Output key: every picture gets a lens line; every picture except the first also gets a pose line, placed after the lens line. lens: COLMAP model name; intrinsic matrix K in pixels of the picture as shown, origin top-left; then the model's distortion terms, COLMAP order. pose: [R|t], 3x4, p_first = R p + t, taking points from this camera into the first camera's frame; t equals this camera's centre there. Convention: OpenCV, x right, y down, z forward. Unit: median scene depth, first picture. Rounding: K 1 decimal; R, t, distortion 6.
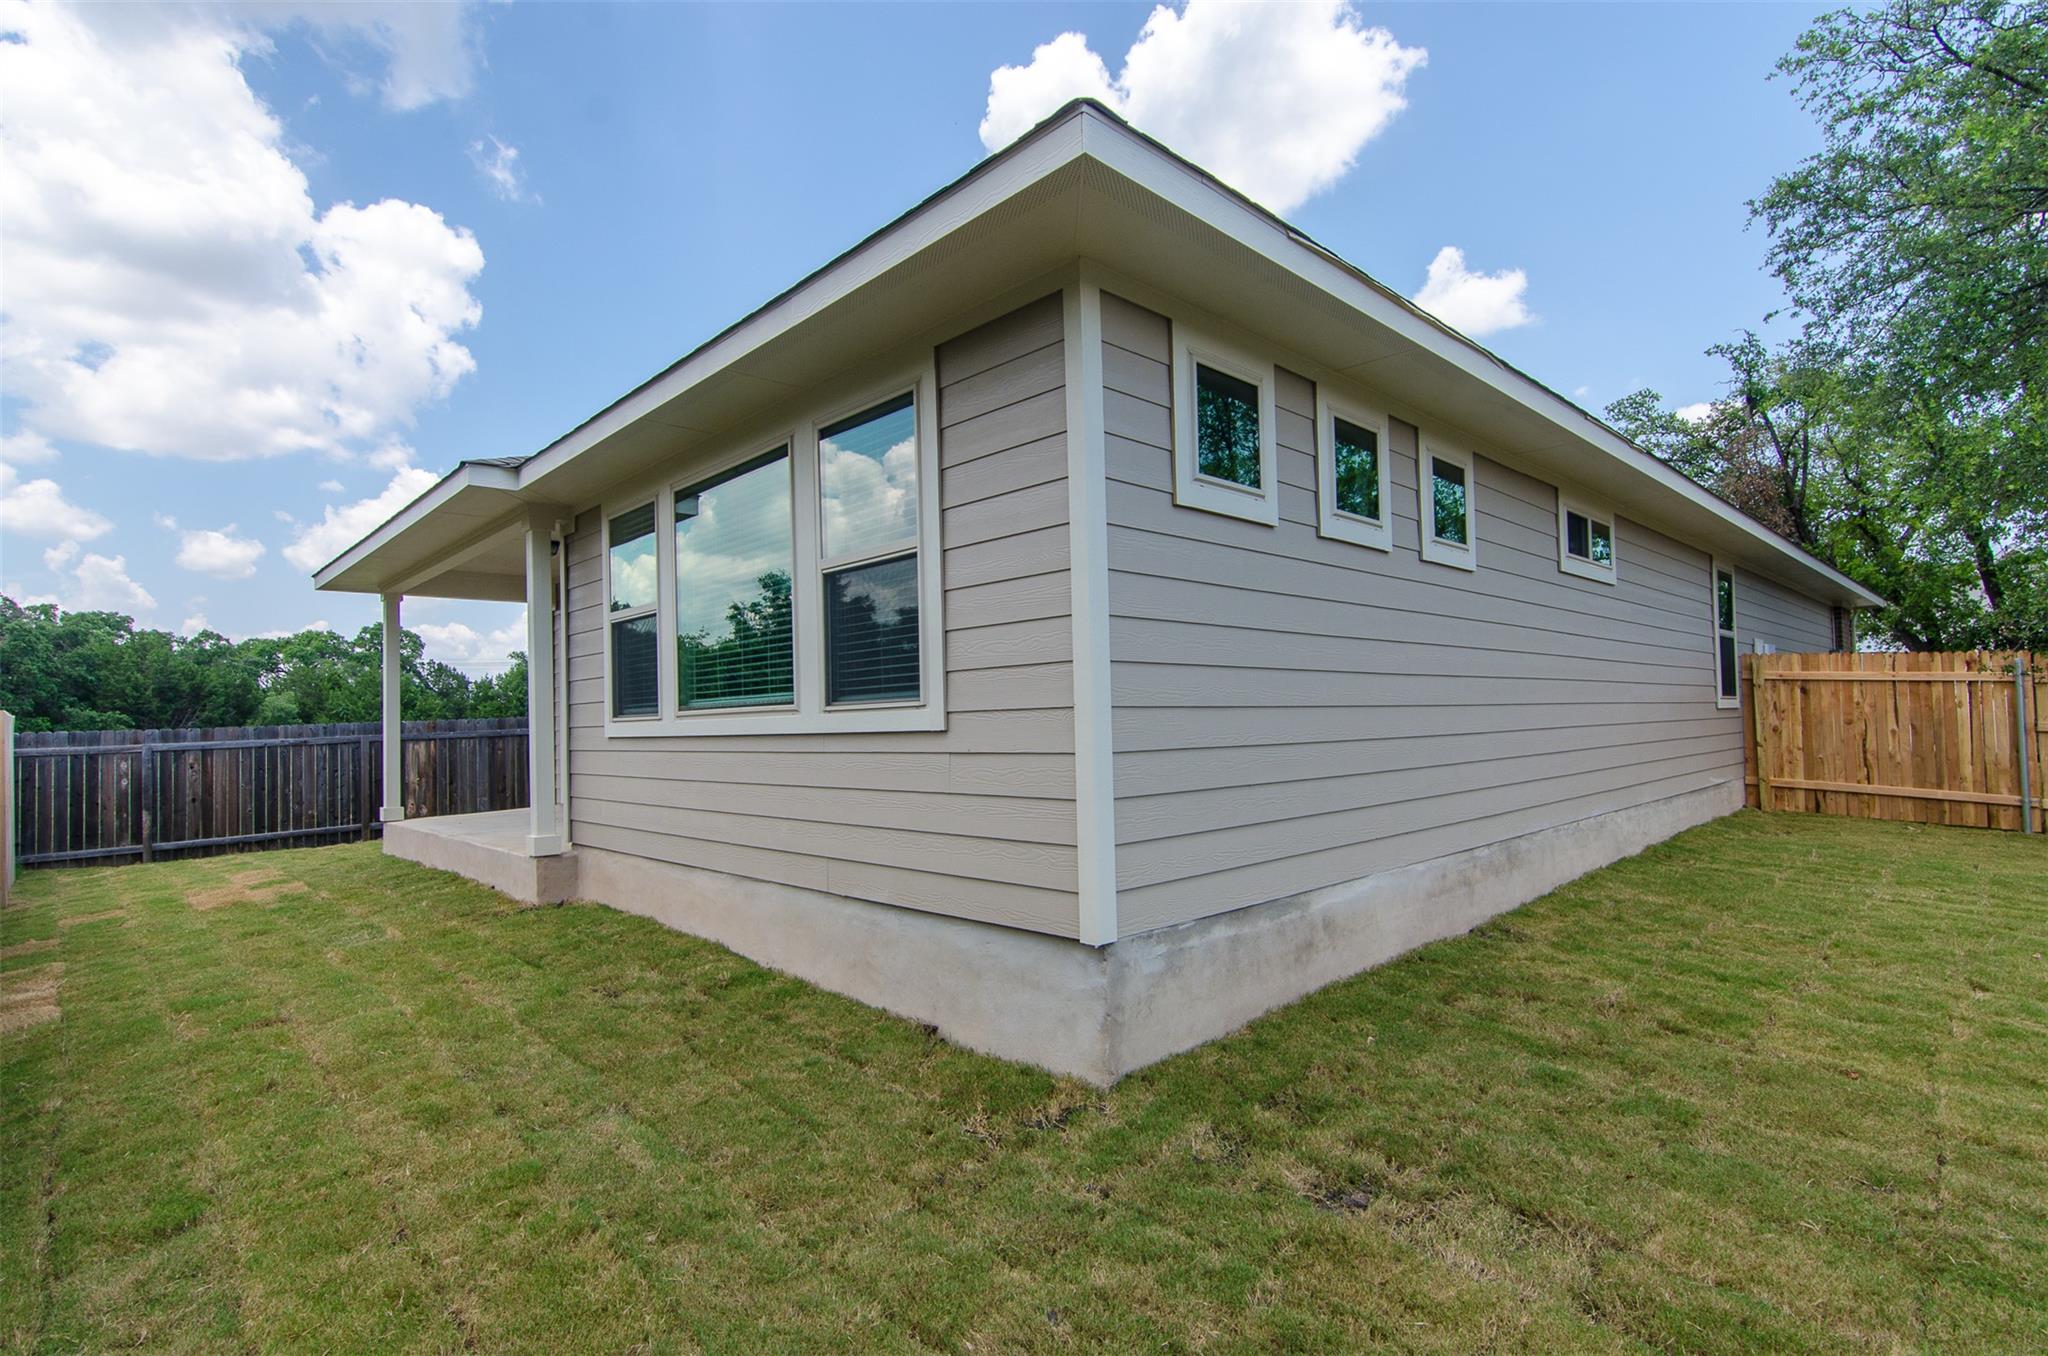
lens RADIAL K [[1010.8, 0, 1017.9], [0, 1010.8, 686.4], [0, 0, 1]] dist [-0.006781, 0.004747]
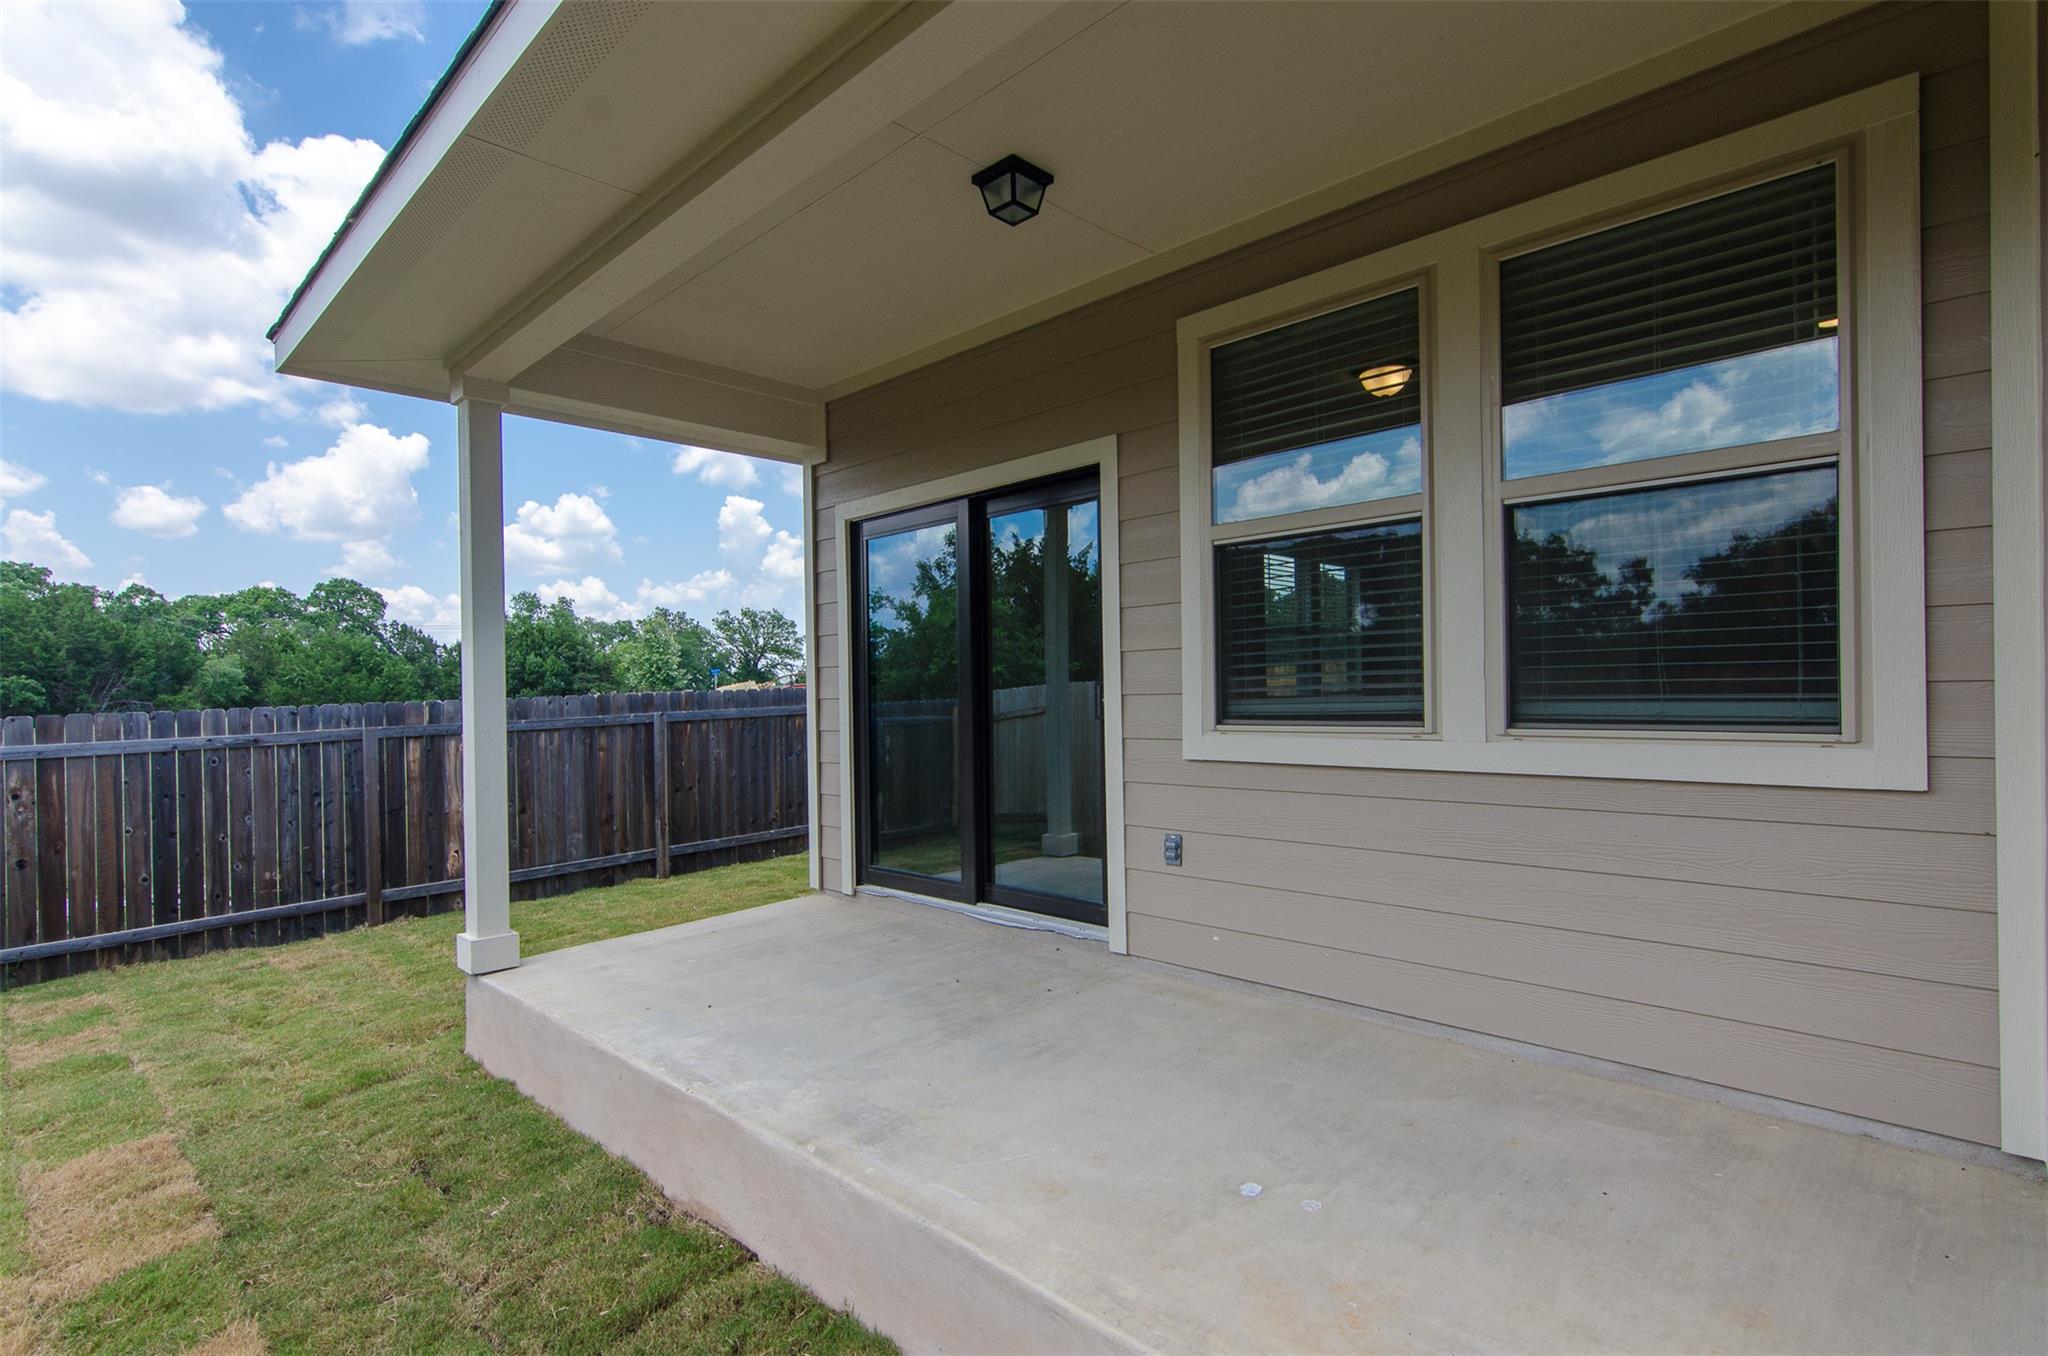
lens RADIAL K [[1010.8, 0, 1031.1], [0, 1010.8, 686.7], [0, 0, 1]] dist [-0.006781, 0.004747]
pose [[0.999071, 0.006395, 0.042611, -0.058015], [-0.007687, 0.999513, 0.030232, 0.001410], [-0.042397, -0.030531, 0.998634, 0.081798]]
